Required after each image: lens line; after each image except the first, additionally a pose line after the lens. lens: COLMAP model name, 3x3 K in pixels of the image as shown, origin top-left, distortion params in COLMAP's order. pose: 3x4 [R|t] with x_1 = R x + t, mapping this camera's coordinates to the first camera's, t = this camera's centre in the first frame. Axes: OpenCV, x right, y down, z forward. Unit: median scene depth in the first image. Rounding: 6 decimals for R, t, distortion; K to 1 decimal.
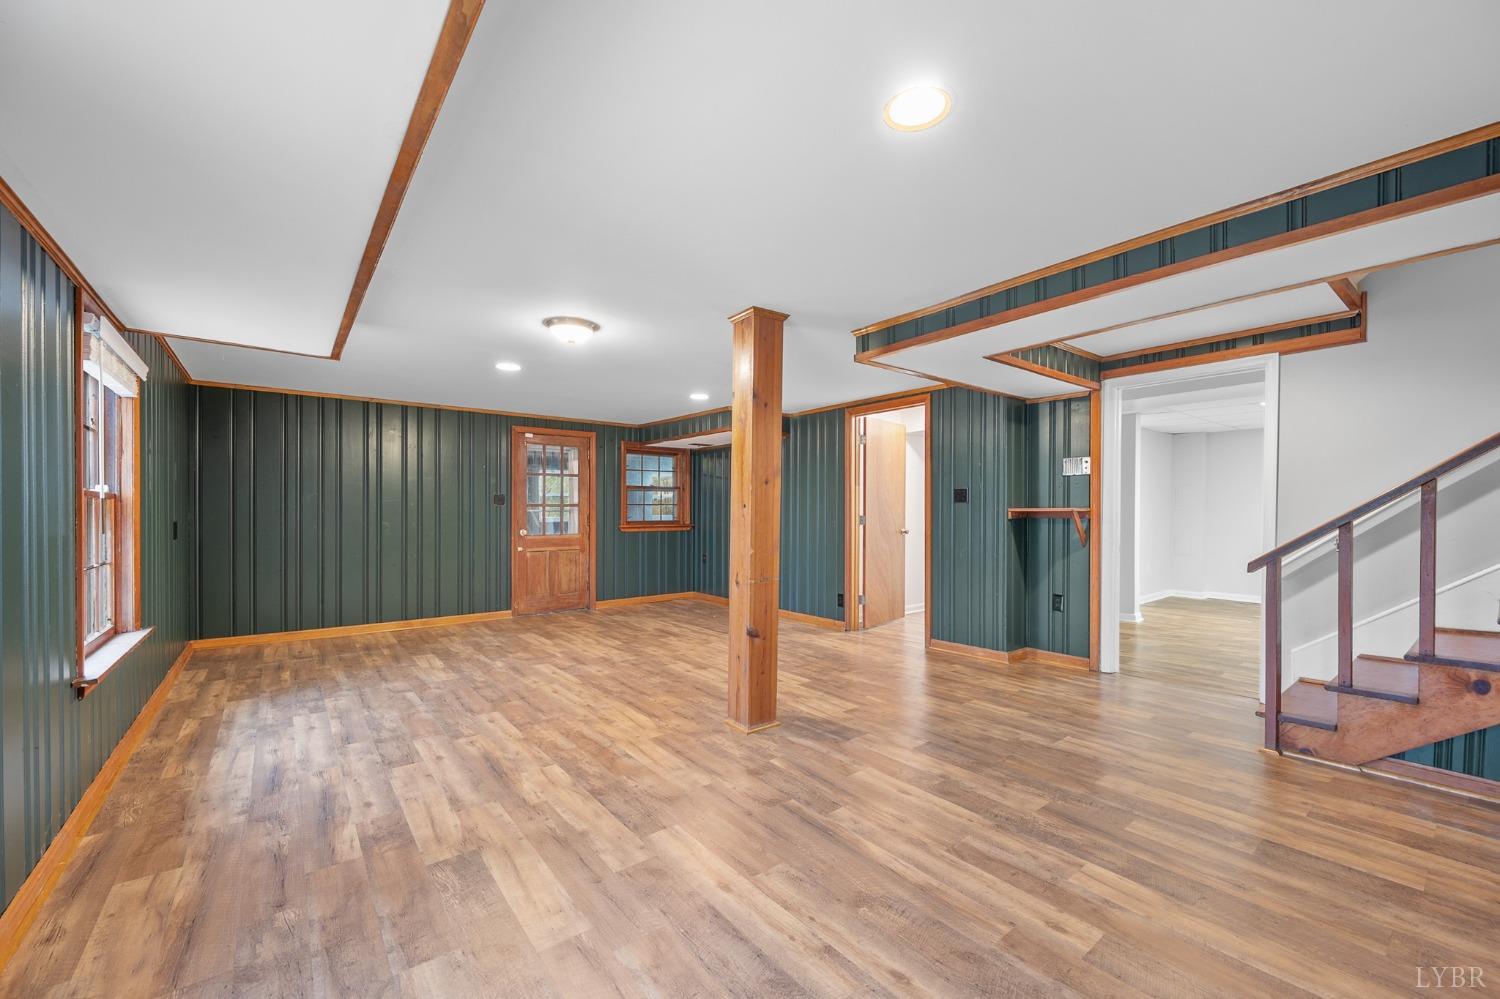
lens RADIAL K [[598.9, 0, 750.8], [0, 598.9, 512.8], [0, 0, 1]] dist [0.000730, 0.000031]
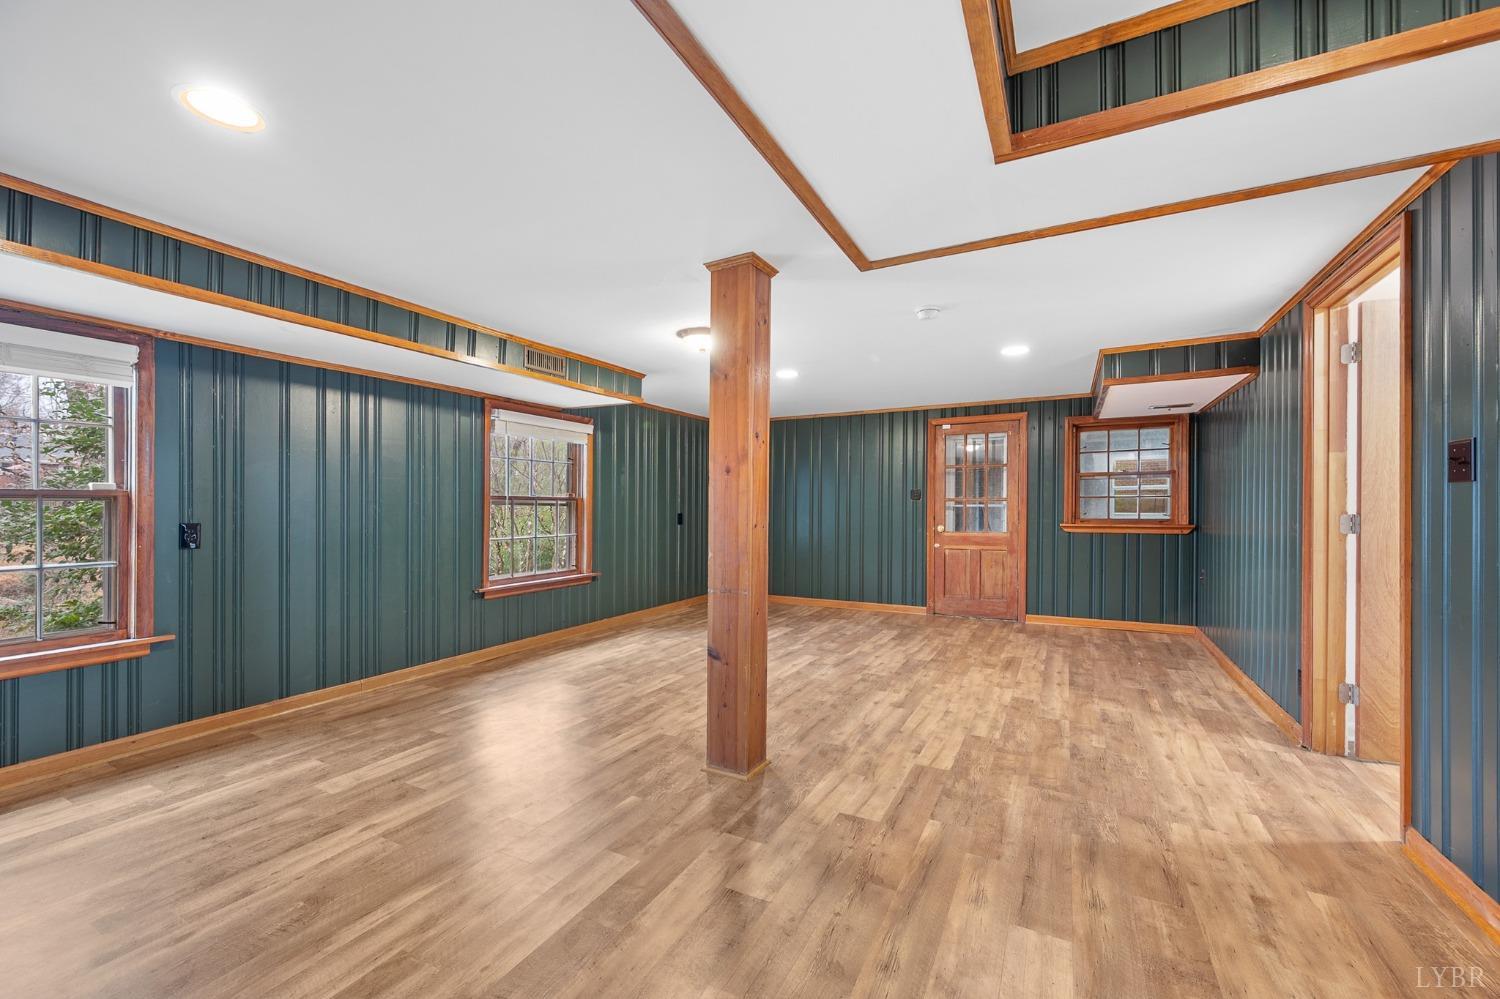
lens RADIAL K [[595.5, 0, 753.7], [0, 595.5, 505.9], [0, 0, 1]] dist [0.000328, -0.000146]
pose [[0.408106, -0.001886, -0.912932, 0.732637], [-0.000826, 0.999997, -0.002435, -0.001005], [0.912934, 0.001748, 0.408104, 0.668961]]
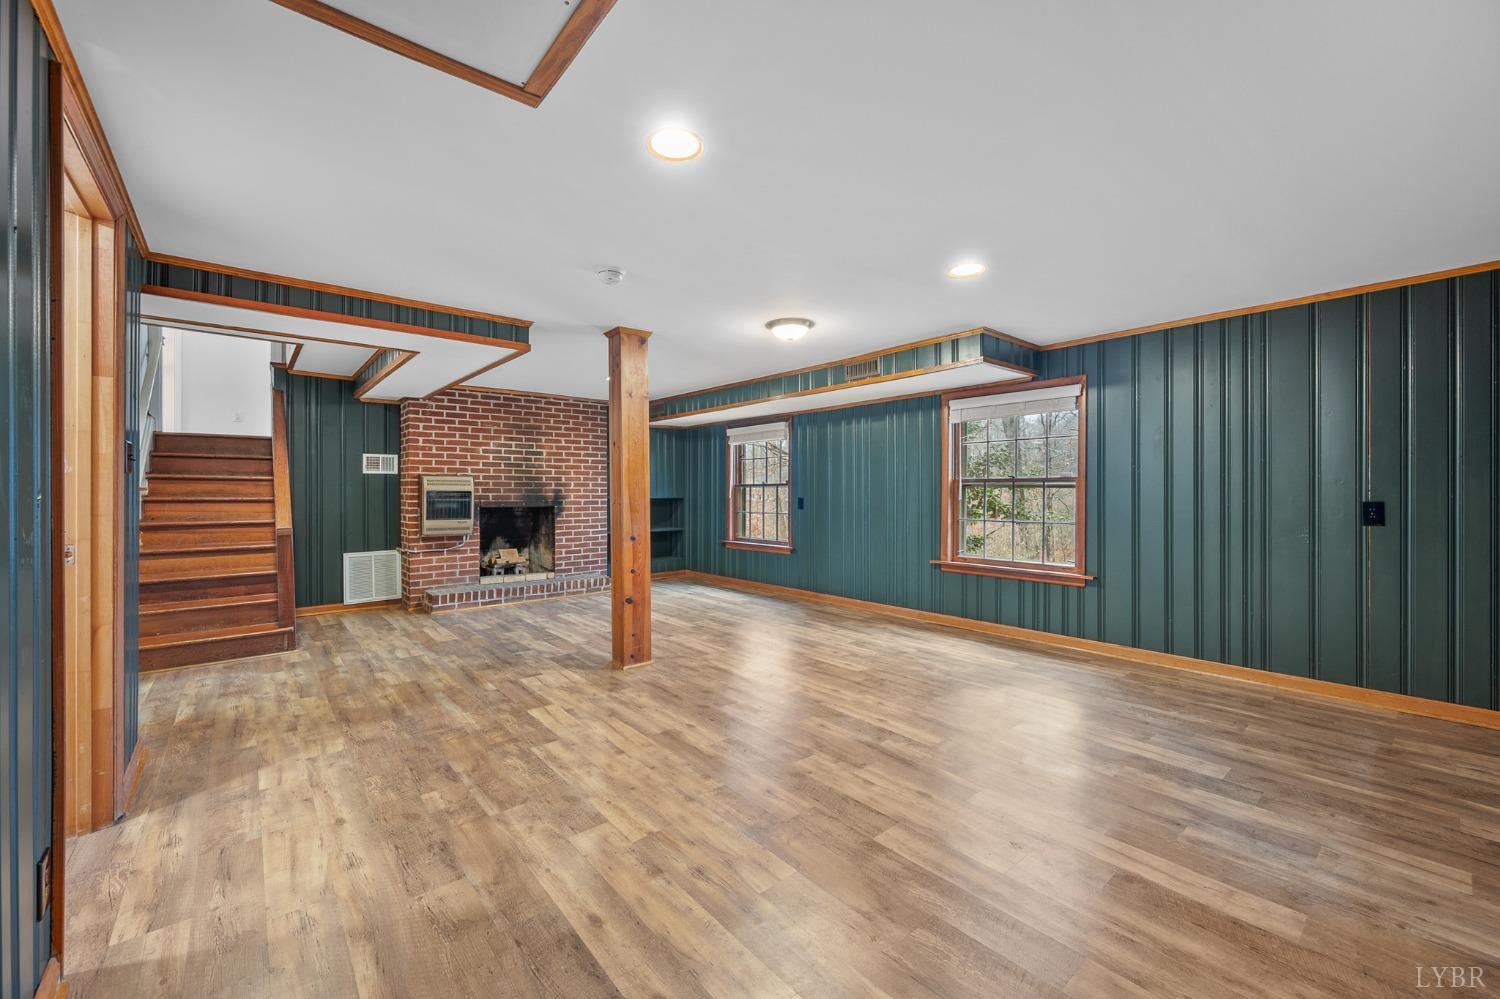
lens RADIAL K [[595.5, 0, 753.7], [0, 595.5, 505.9], [0, 0, 1]] dist [0.000328, -0.000146]
pose [[-0.999091, 0.004007, -0.042439, -0.192018], [0.002790, 0.999584, 0.028697, -0.005080], [0.042536, 0.028552, -0.998687, 2.160725]]
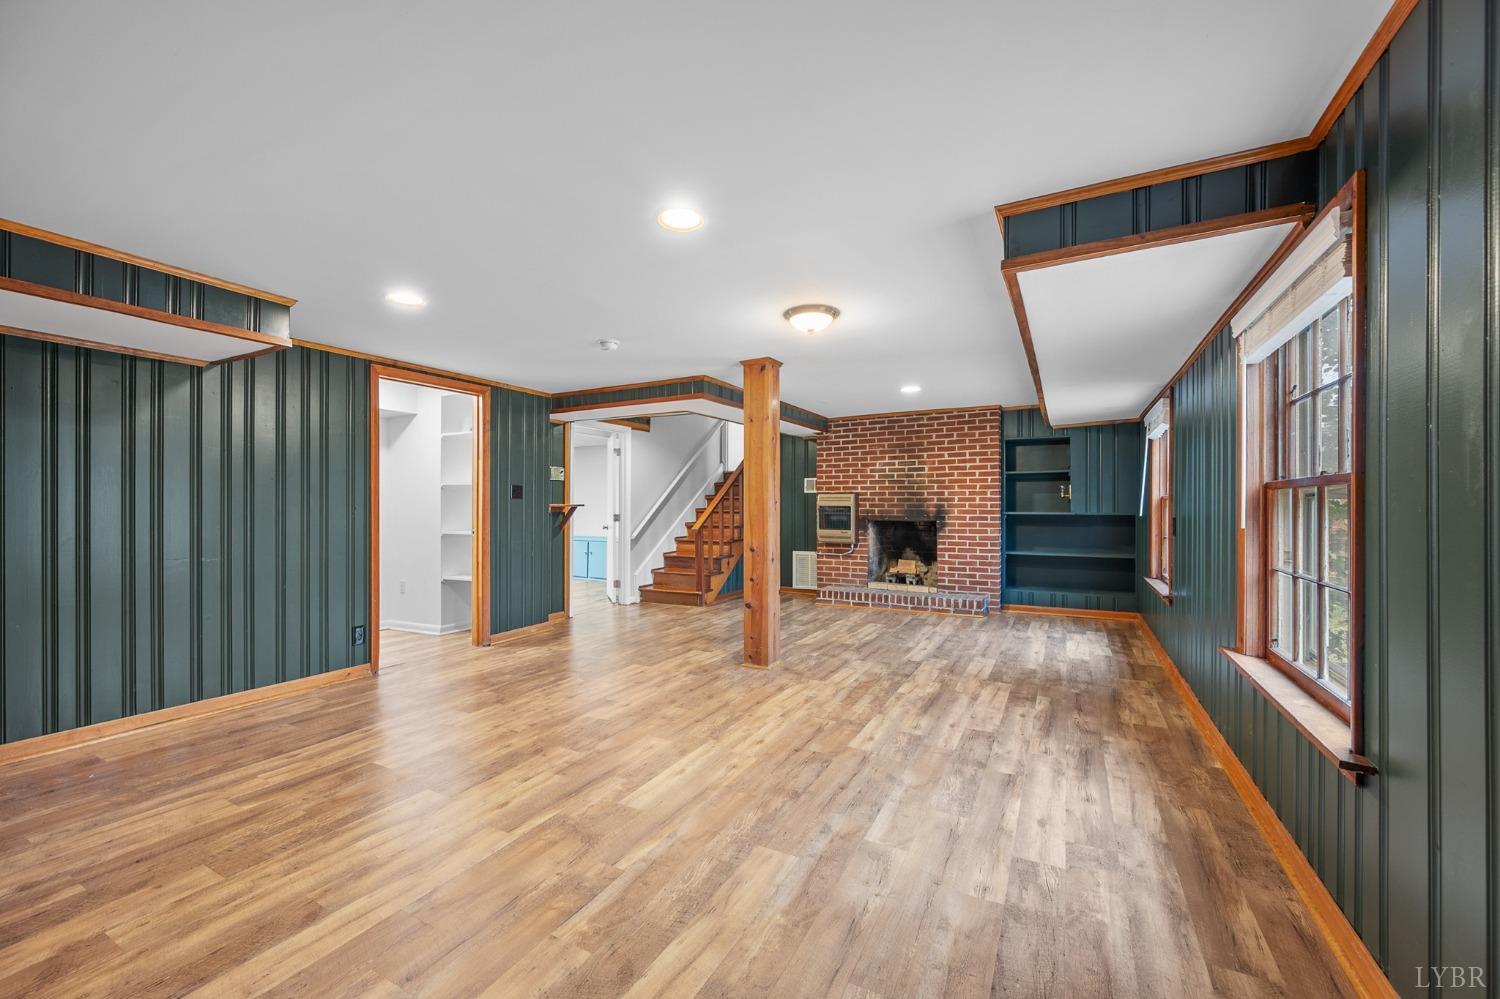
lens RADIAL K [[595.5, 0, 753.7], [0, 595.5, 505.9], [0, 0, 1]] dist [0.000328, -0.000146]
pose [[-0.405352, 0.002116, 0.914158, -1.170369], [0.005177, 0.999987, -0.000019, -0.002554], [-0.914146, 0.004725, -0.405358, 1.509216]]
